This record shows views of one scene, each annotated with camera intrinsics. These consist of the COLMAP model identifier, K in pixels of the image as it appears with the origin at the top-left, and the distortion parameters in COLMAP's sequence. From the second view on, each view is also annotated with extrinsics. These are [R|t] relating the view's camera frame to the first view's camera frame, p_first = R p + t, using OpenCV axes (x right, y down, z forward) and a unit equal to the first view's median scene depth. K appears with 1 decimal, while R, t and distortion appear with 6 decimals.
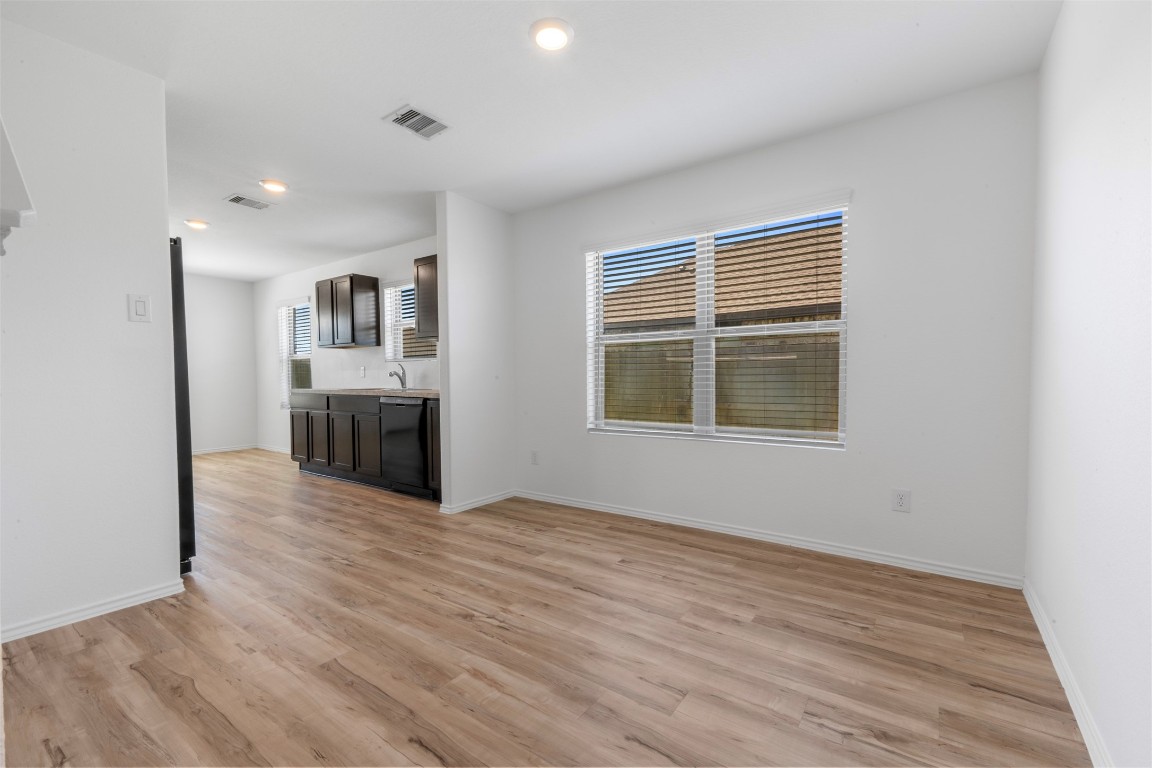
lens RADIAL K [[488.6, 0, 576.0], [0, 488.6, 384.0], [0, 0, 1]] dist [-0.001112, -0.000180]
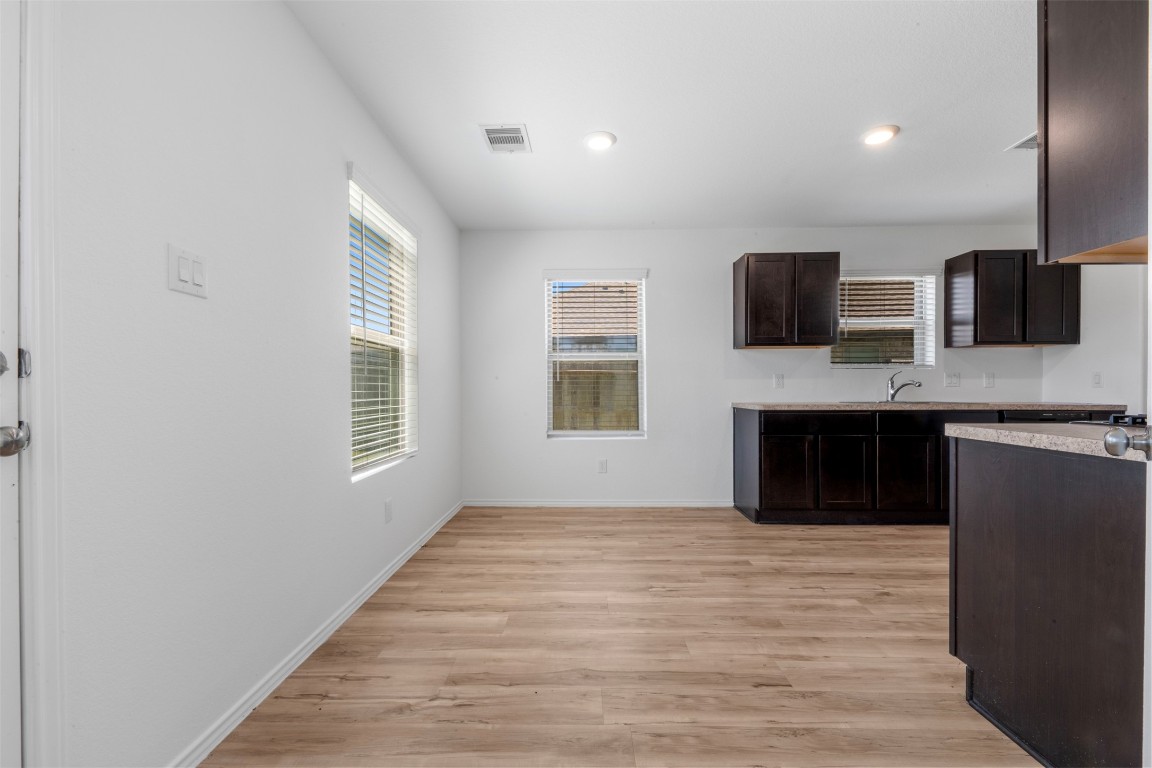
lens RADIAL K [[488.6, 0, 576.0], [0, 488.6, 384.0], [0, 0, 1]] dist [-0.001112, -0.000180]
pose [[0.815471, 0.015518, 0.578590, -0.474338], [0.003463, 0.999492, -0.031687, -0.004431], [-0.578787, 0.027844, 0.815003, 0.222415]]
